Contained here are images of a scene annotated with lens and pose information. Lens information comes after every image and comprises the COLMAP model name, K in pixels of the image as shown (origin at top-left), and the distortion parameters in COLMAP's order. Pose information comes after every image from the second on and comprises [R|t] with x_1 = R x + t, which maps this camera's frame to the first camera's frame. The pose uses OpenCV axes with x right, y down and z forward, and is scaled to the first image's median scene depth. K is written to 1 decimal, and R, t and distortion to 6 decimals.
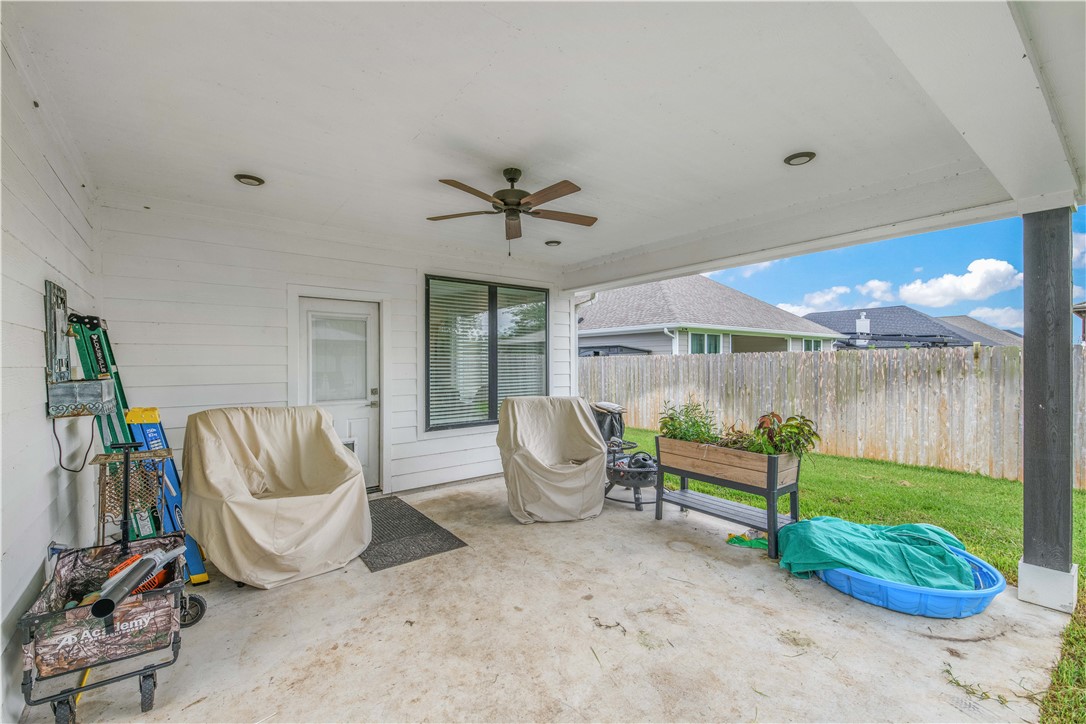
lens RADIAL K [[452.7, 0, 544.3], [0, 452.7, 363.6], [0, 0, 1]] dist [0.049704, -0.023048]
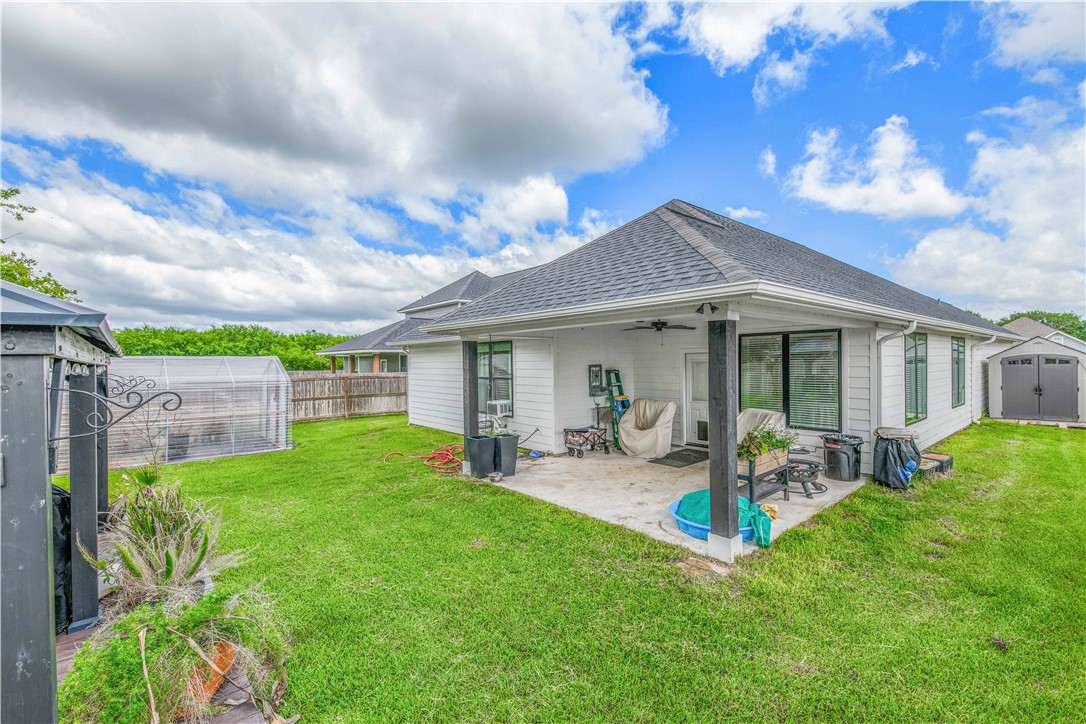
lens RADIAL K [[452.7, 0, 544.3], [0, 452.7, 363.6], [0, 0, 1]] dist [0.049704, -0.023048]
pose [[0.050694, 0.007824, -0.998684, 2.864748], [0.008911, 0.999926, 0.008286, -0.203952], [0.998675, -0.009319, 0.050620, 0.307208]]
